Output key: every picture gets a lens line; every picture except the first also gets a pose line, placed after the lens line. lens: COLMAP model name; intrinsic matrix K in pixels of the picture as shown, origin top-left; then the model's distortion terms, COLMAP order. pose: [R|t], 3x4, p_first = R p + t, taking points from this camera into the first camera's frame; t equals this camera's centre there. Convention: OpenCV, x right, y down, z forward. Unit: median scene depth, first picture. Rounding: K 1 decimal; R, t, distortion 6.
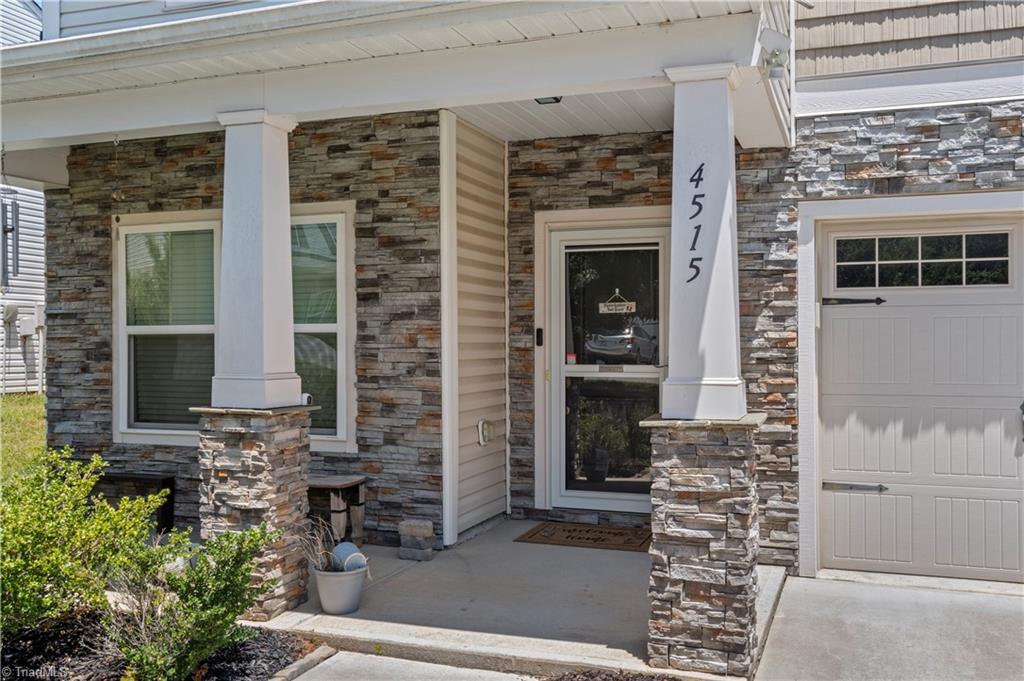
lens RADIAL K [[924.0, 0, 514.4], [0, 924.0, 339.0], [0, 0, 1]] dist [0.006660, 0.000741]
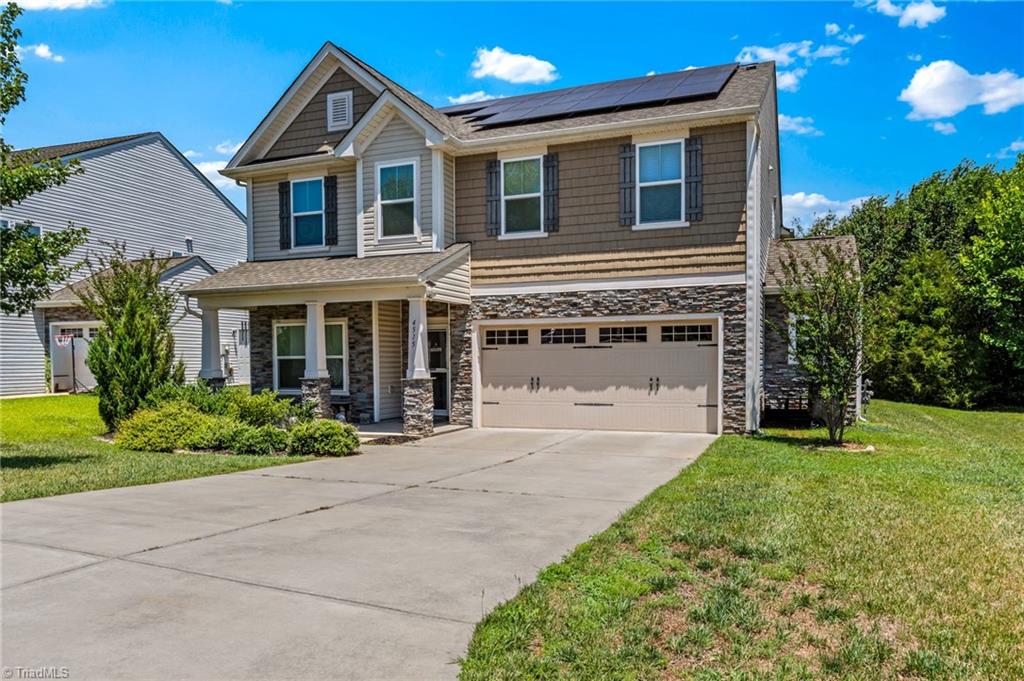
lens RADIAL K [[655.1, 0, 504.1], [0, 655.1, 381.8], [0, 0, 1]] dist [-0.003964, -0.000135]
pose [[0.999714, -0.002500, -0.023796, 0.448438], [0.003302, 0.999425, 0.033744, -0.000166], [0.023698, -0.033813, 0.999147, -1.346310]]
